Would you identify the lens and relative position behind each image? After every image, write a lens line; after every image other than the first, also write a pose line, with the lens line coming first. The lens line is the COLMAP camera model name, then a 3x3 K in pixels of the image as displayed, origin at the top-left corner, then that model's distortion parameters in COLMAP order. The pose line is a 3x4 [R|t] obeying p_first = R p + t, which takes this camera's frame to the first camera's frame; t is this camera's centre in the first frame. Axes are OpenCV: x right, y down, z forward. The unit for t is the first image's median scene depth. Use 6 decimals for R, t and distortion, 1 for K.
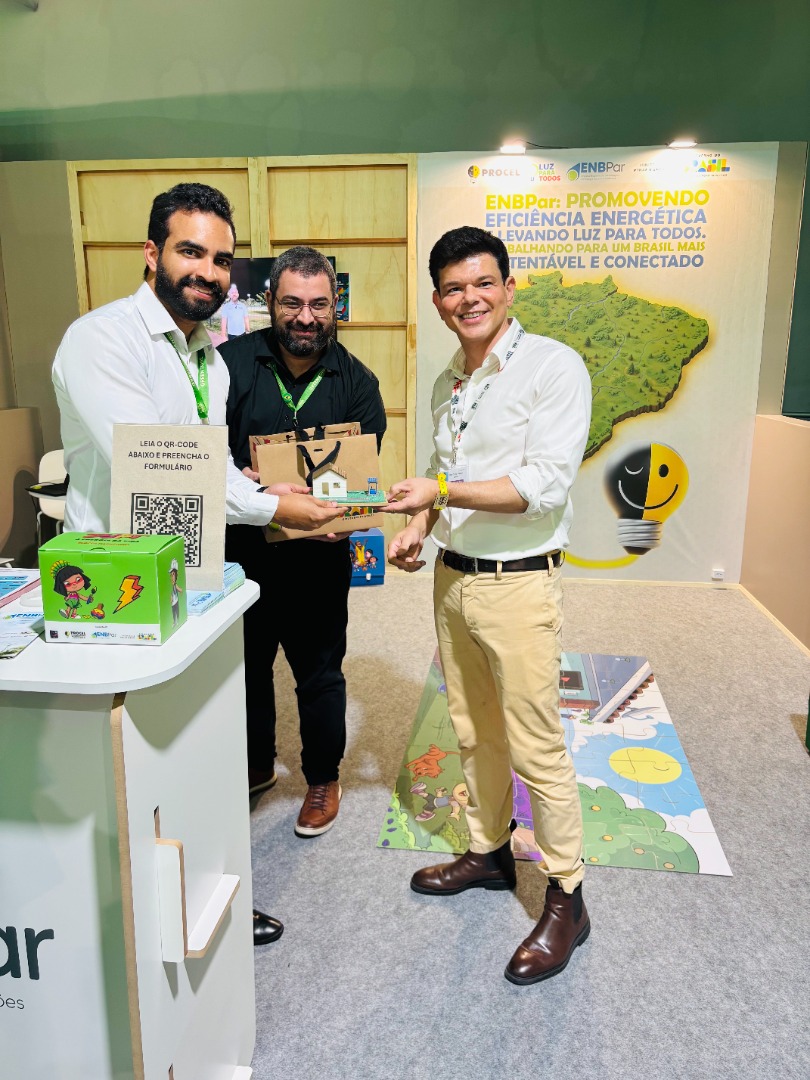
lens RADIAL K [[794.1, 0, 405.0], [0, 794.1, 540.0], [0, 0, 1]] dist [-0.002841, -0.002482]
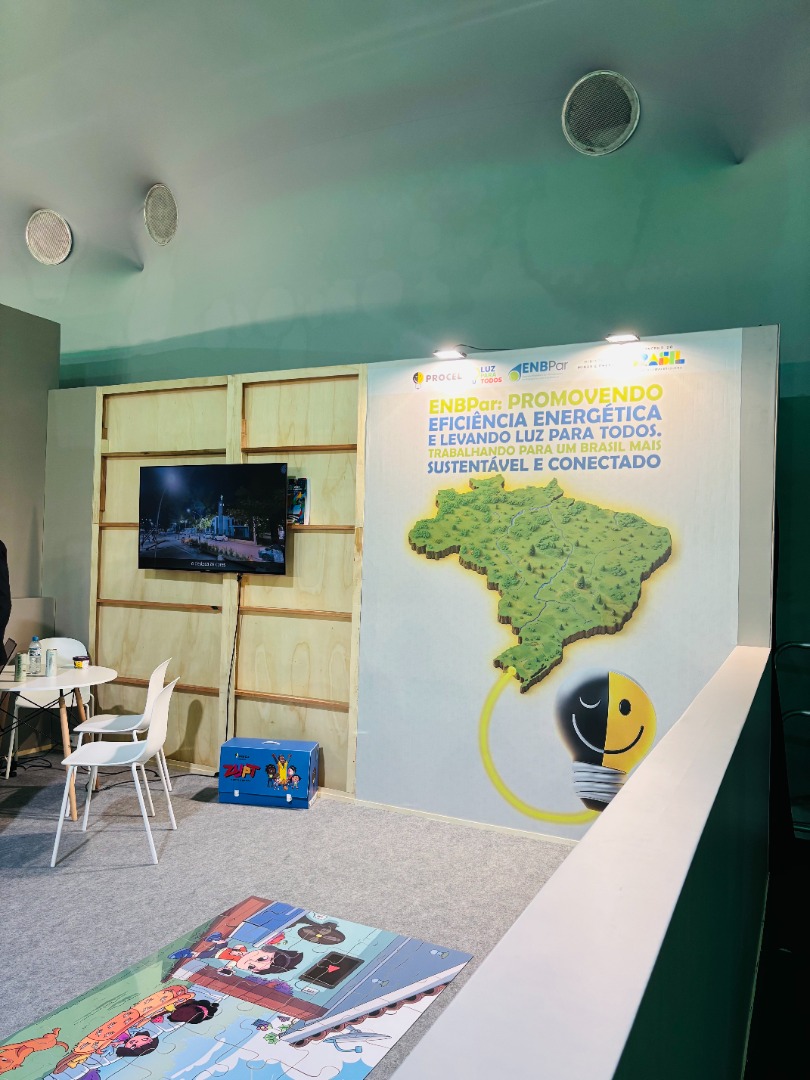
lens RADIAL K [[794.1, 0, 405.0], [0, 794.1, 540.0], [0, 0, 1]] dist [-0.002841, -0.002482]
pose [[0.944759, 0.017026, -0.327323, 0.391944], [-0.095833, 0.969359, -0.226182, -0.049386], [0.313442, 0.245056, 0.917443, 0.149037]]
